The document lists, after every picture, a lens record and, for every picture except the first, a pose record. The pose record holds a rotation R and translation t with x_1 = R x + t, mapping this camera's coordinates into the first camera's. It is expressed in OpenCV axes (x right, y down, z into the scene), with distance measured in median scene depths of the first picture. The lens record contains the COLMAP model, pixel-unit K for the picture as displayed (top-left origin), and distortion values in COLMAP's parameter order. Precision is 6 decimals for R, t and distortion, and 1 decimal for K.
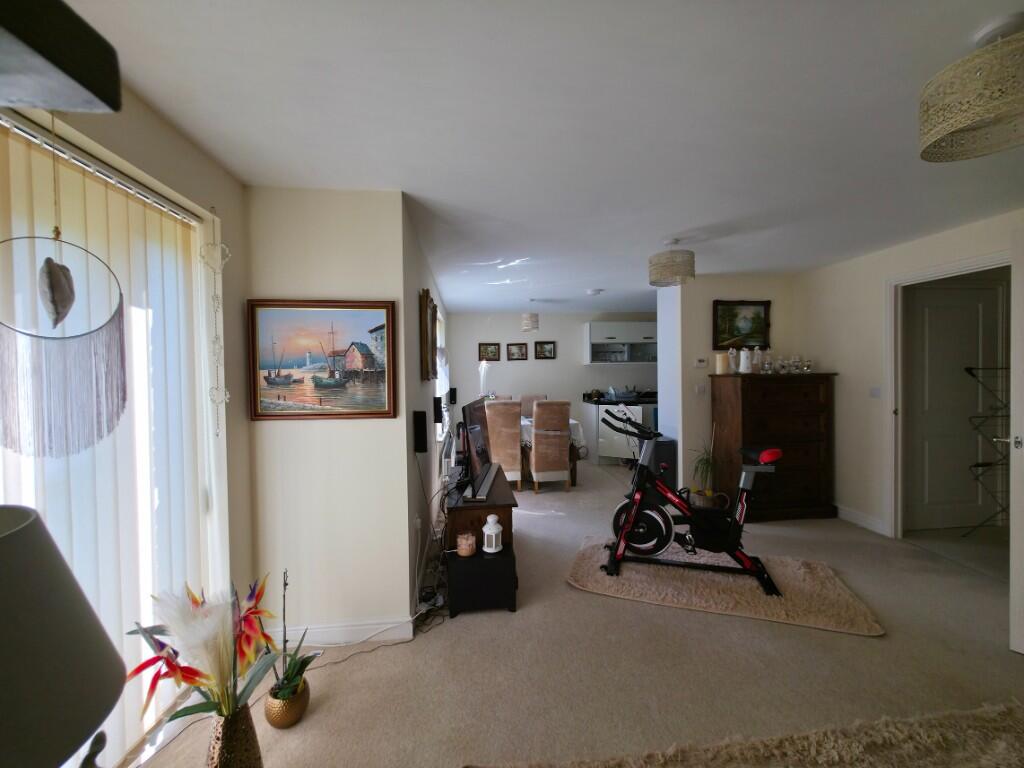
lens RADIAL K [[410.8, 0, 513.5], [0, 410.8, 378.7], [0, 0, 1]] dist [0.002494, 0.000245]
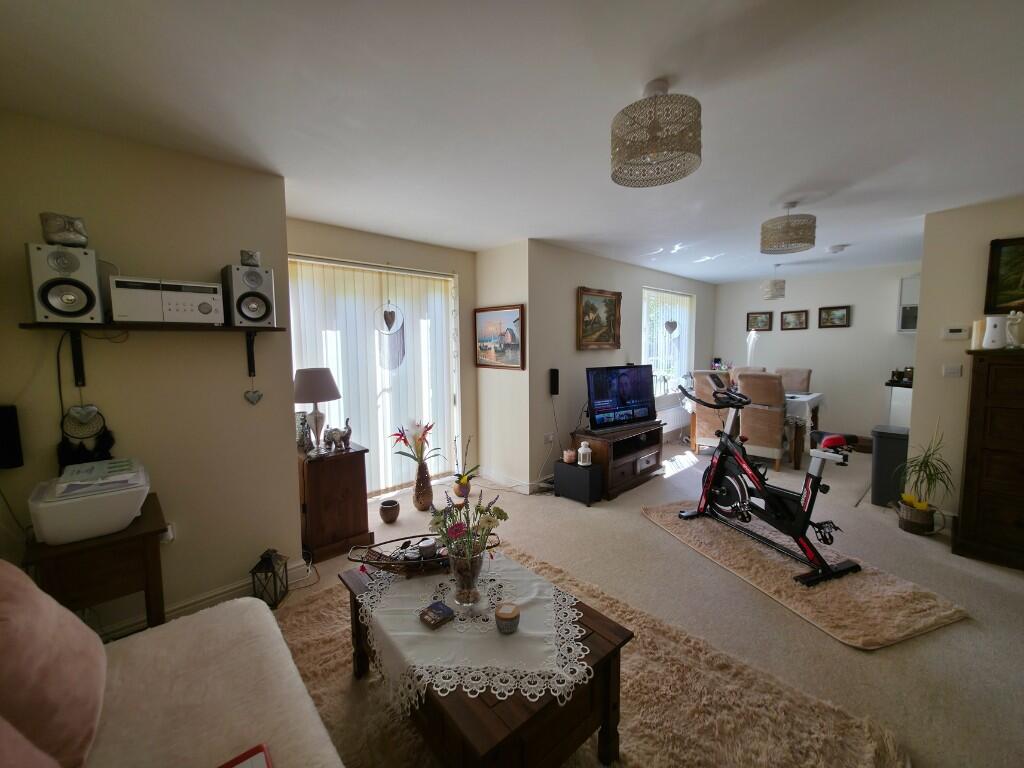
lens RADIAL K [[398.7, 0, 511.0], [0, 398.7, 378.5], [0, 0, 1]] dist [-0.000828, -0.000012]
pose [[0.604726, 0.077905, -0.792614, 0.840664], [-0.013704, 0.996075, 0.087447, -0.015697], [0.796316, -0.042020, 0.603420, -0.064703]]
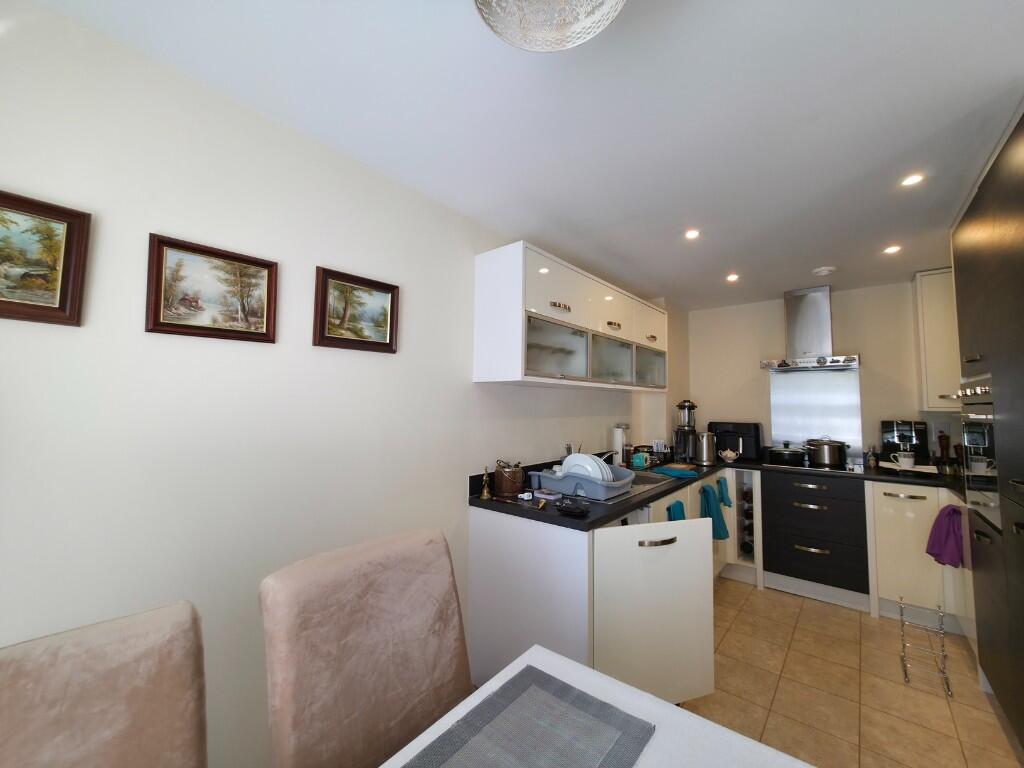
lens RADIAL K [[410.8, 0, 513.5], [0, 410.8, 378.7], [0, 0, 1]] dist [0.002494, 0.000245]
pose [[0.707823, 0.063545, 0.703525, -0.064290], [-0.004662, 0.996344, -0.085303, -0.026910], [-0.706374, 0.057100, 0.705532, 1.934625]]
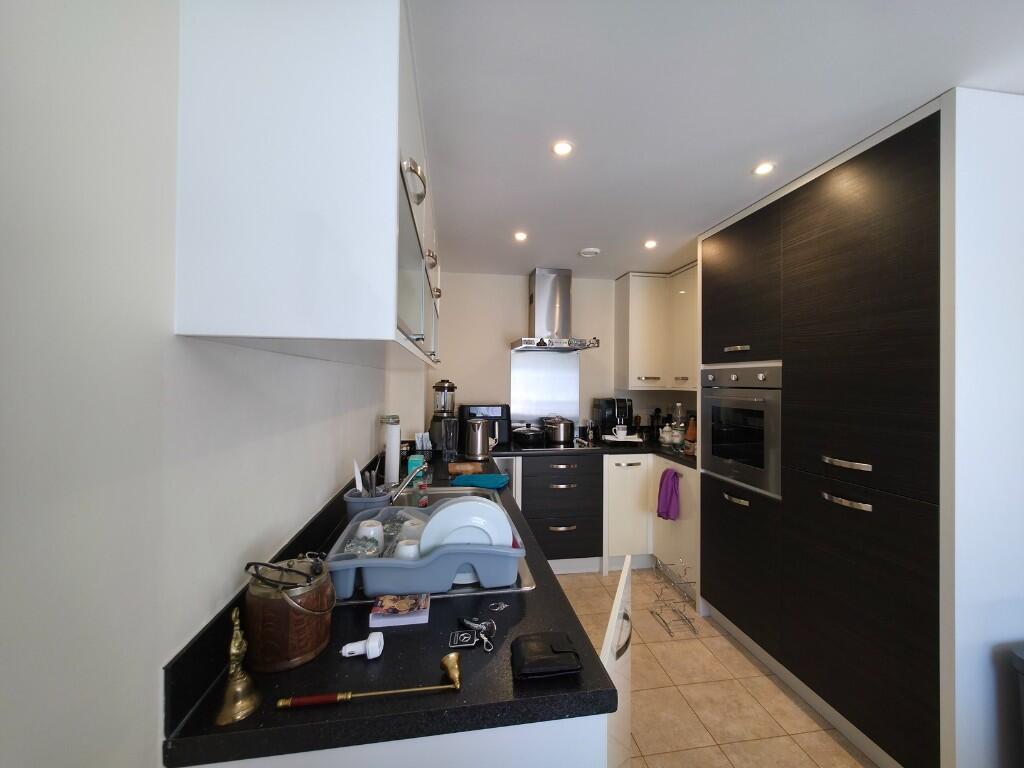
lens RADIAL K [[410.8, 0, 513.5], [0, 410.8, 378.7], [0, 0, 1]] dist [0.002494, 0.000245]
pose [[-0.074218, 0.016031, 0.997113, 0.195485], [0.011282, 0.999820, -0.015235, -0.057741], [-0.997178, 0.010119, -0.074386, 2.376068]]
